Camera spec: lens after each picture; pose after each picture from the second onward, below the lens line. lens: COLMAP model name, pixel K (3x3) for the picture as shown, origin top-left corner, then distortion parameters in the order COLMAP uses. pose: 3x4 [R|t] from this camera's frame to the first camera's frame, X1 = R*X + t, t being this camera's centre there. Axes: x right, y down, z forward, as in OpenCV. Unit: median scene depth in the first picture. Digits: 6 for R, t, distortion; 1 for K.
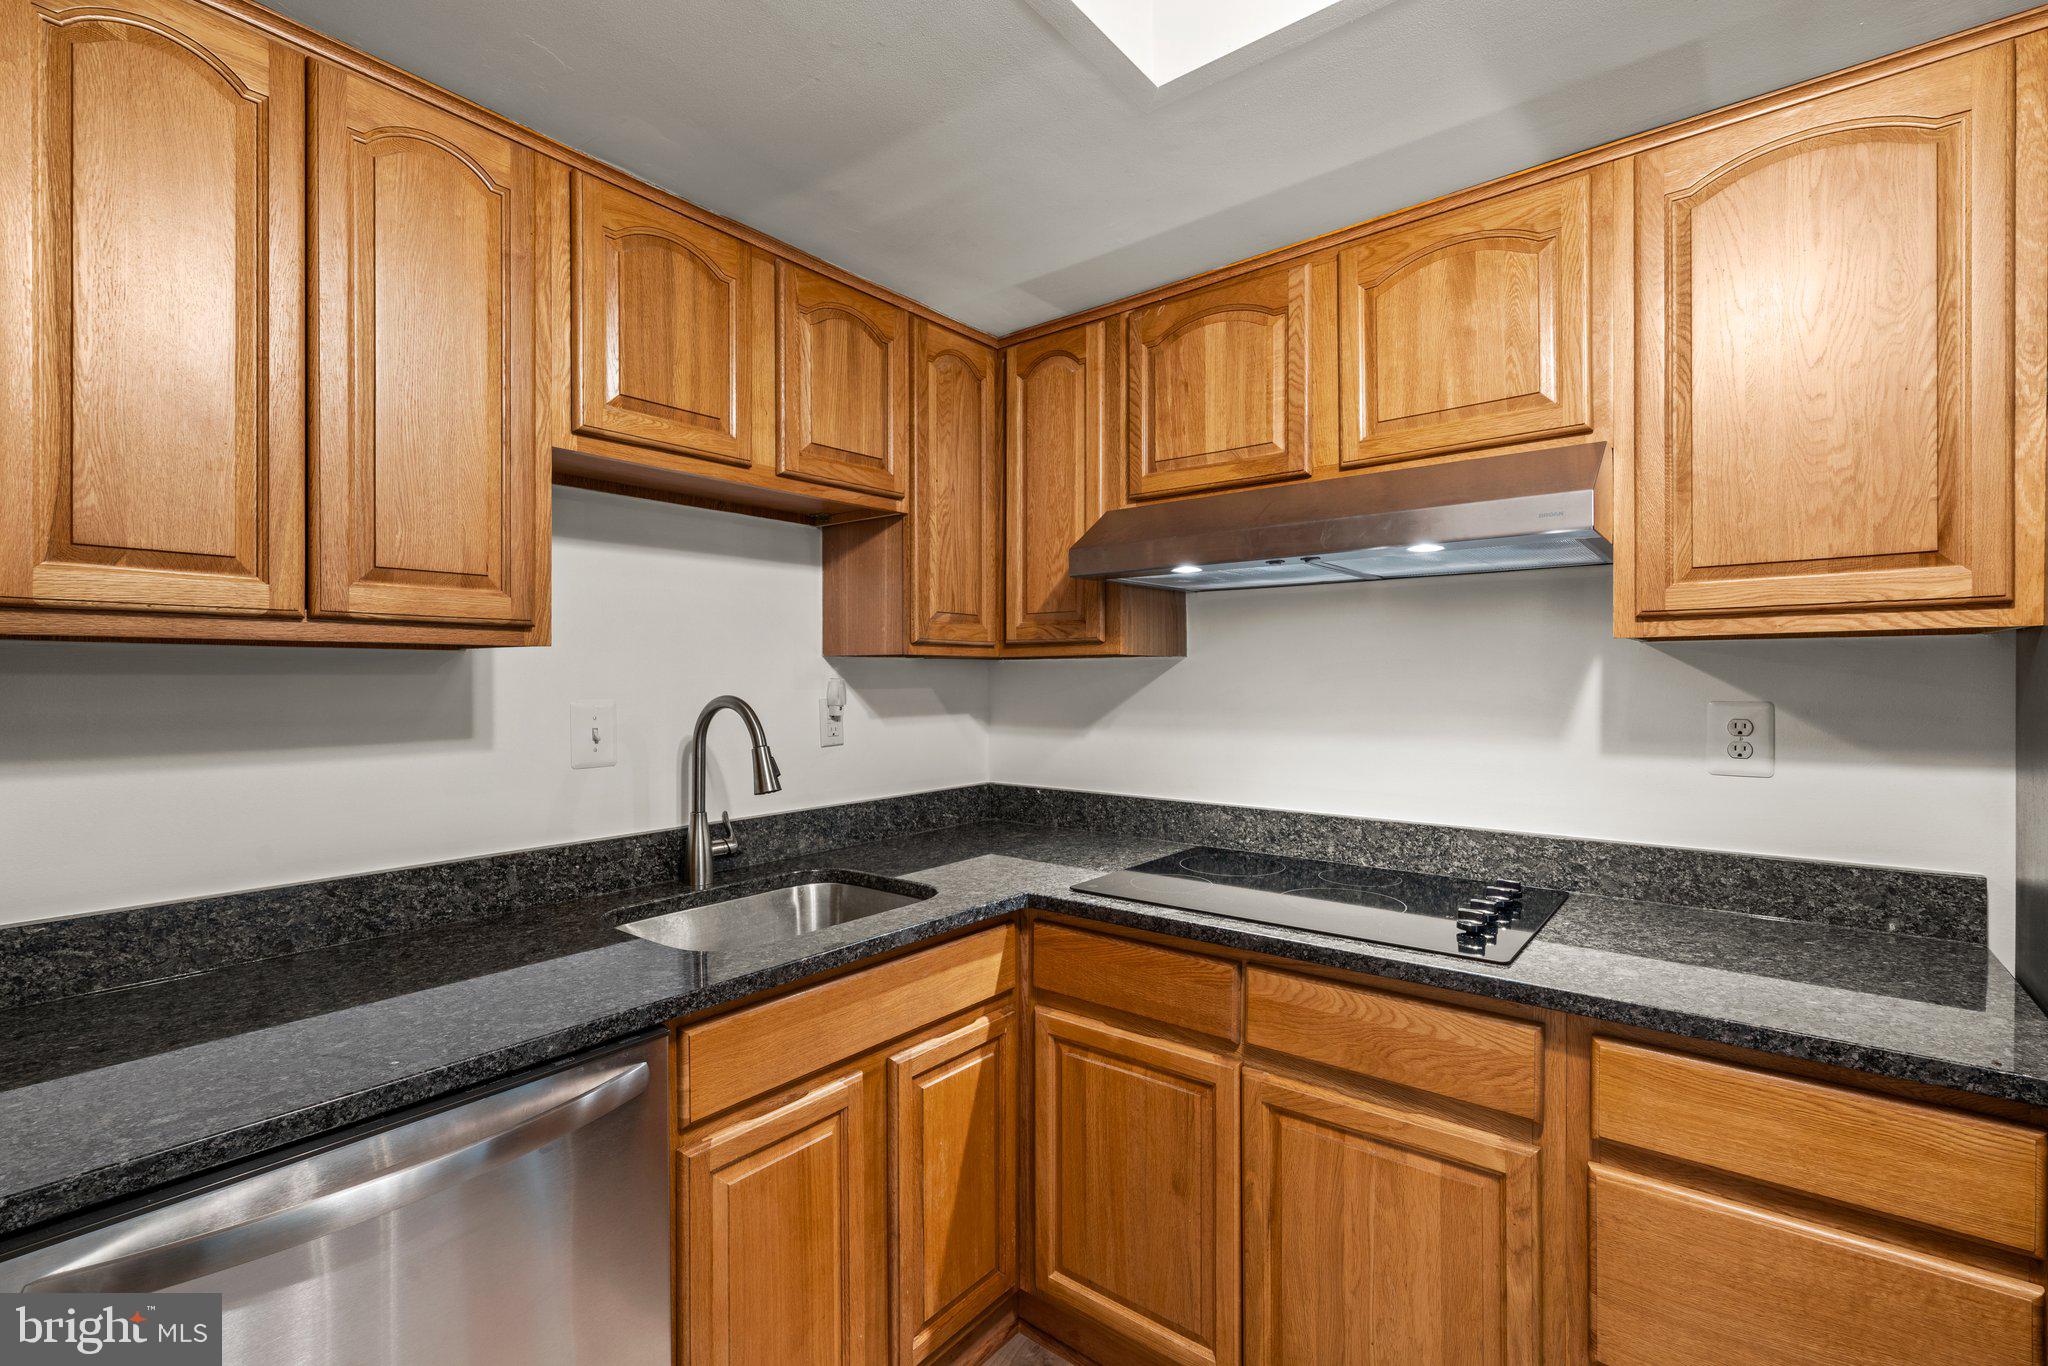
lens RADIAL K [[926.3, 0, 1024.0], [0, 926.3, 683.0], [0, 0, 1]] dist [-0.003695, 0.000712]
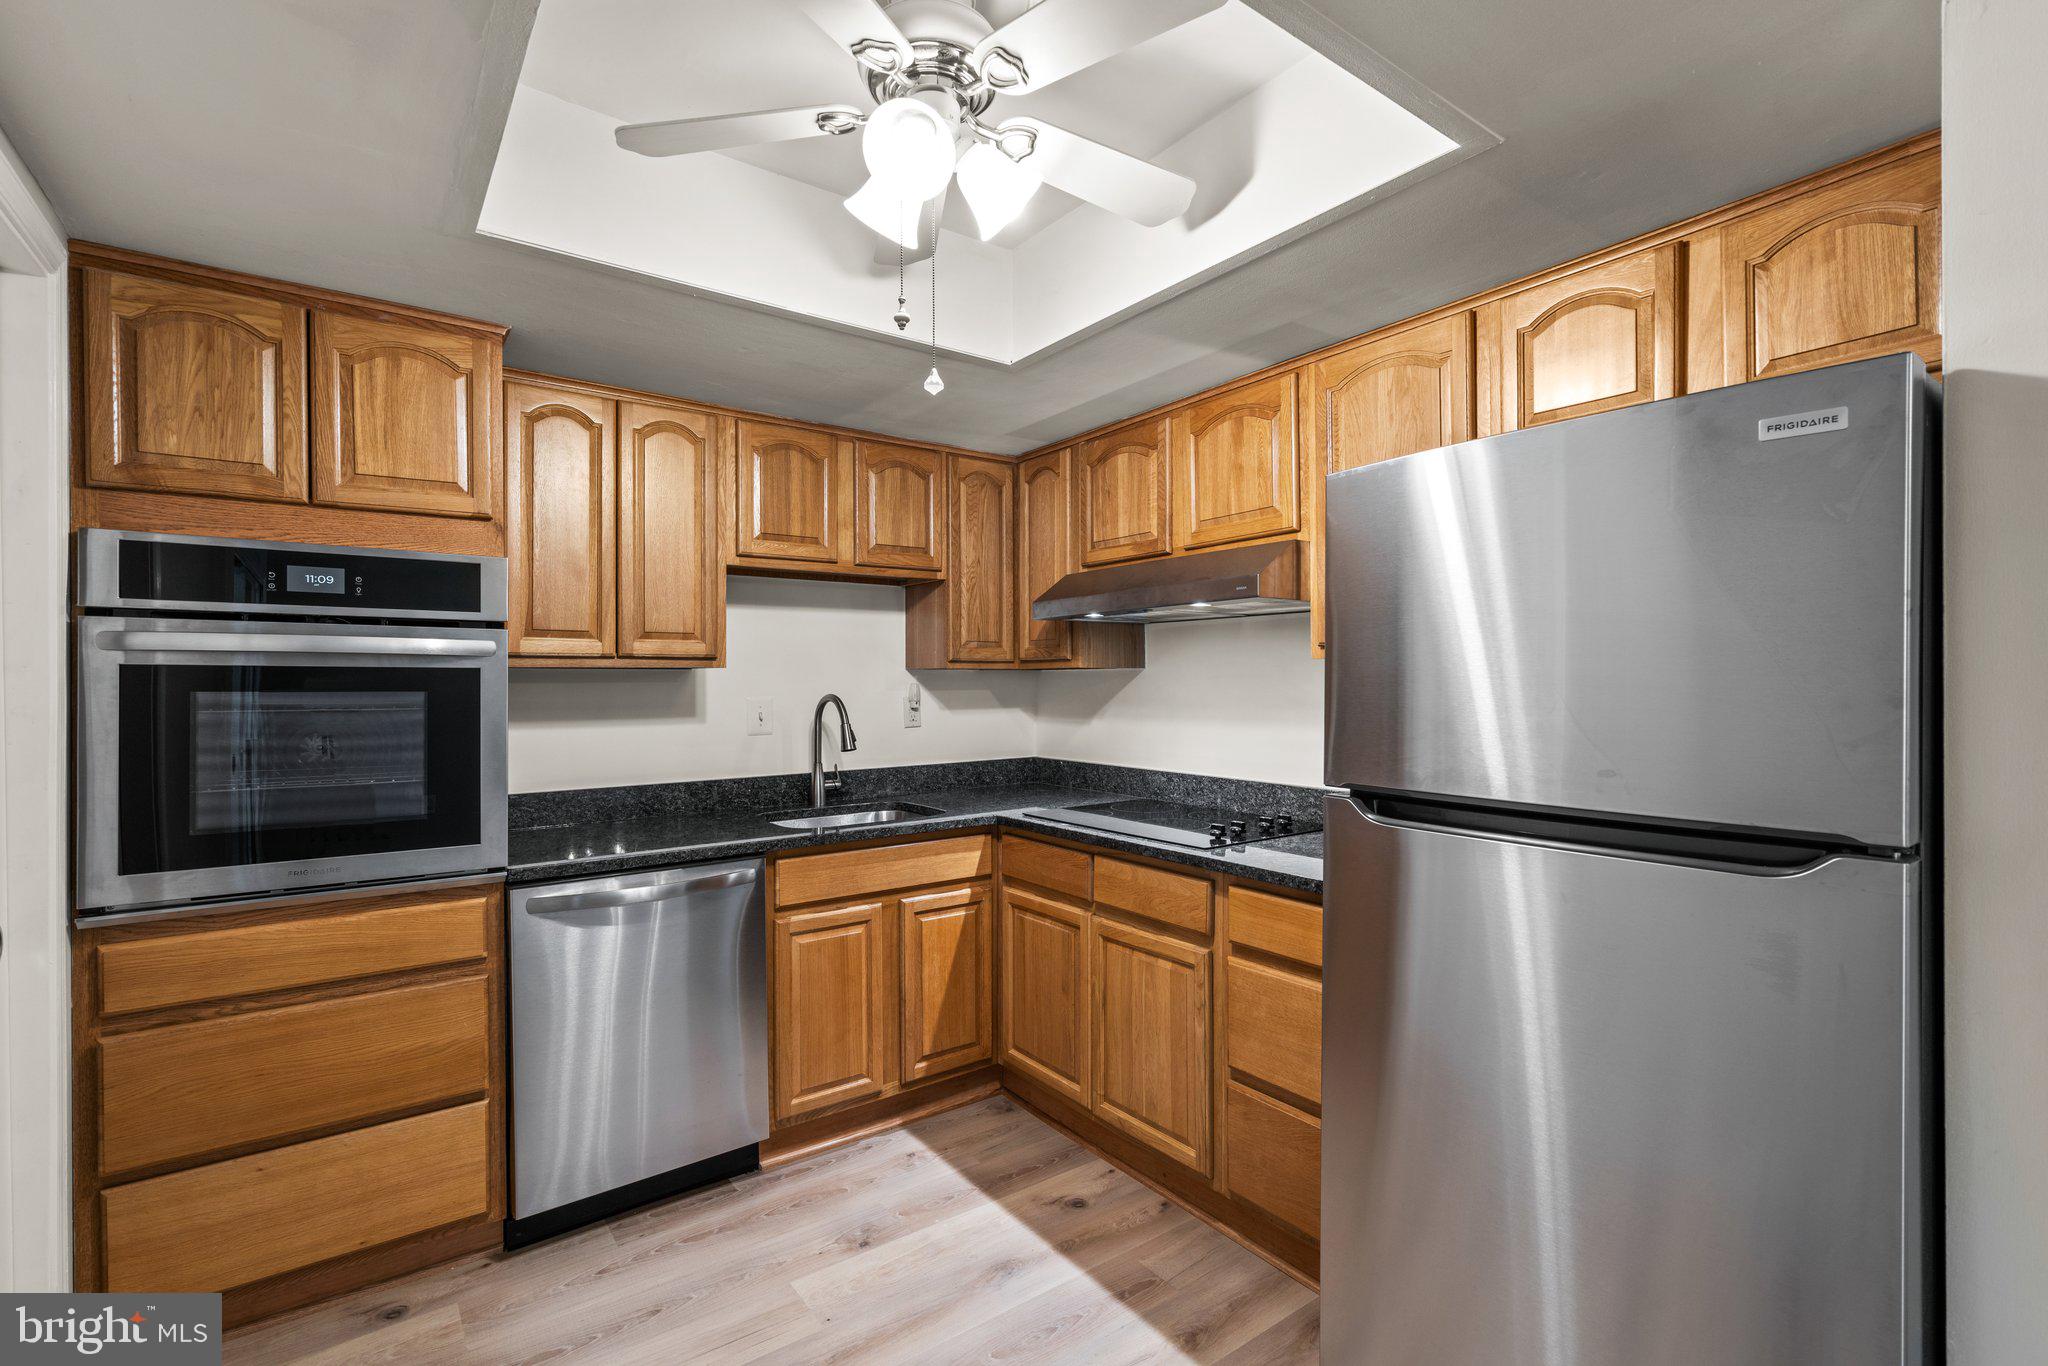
lens RADIAL K [[942.1, 0, 1024.0], [0, 942.1, 683.0], [0, 0, 1]] dist [-0.003571, 0.000196]
pose [[0.965084, -0.000631, -0.261938, 0.495657], [0.000165, 0.999998, -0.001803, -0.003739], [0.261939, 0.001697, 0.965083, -0.602462]]
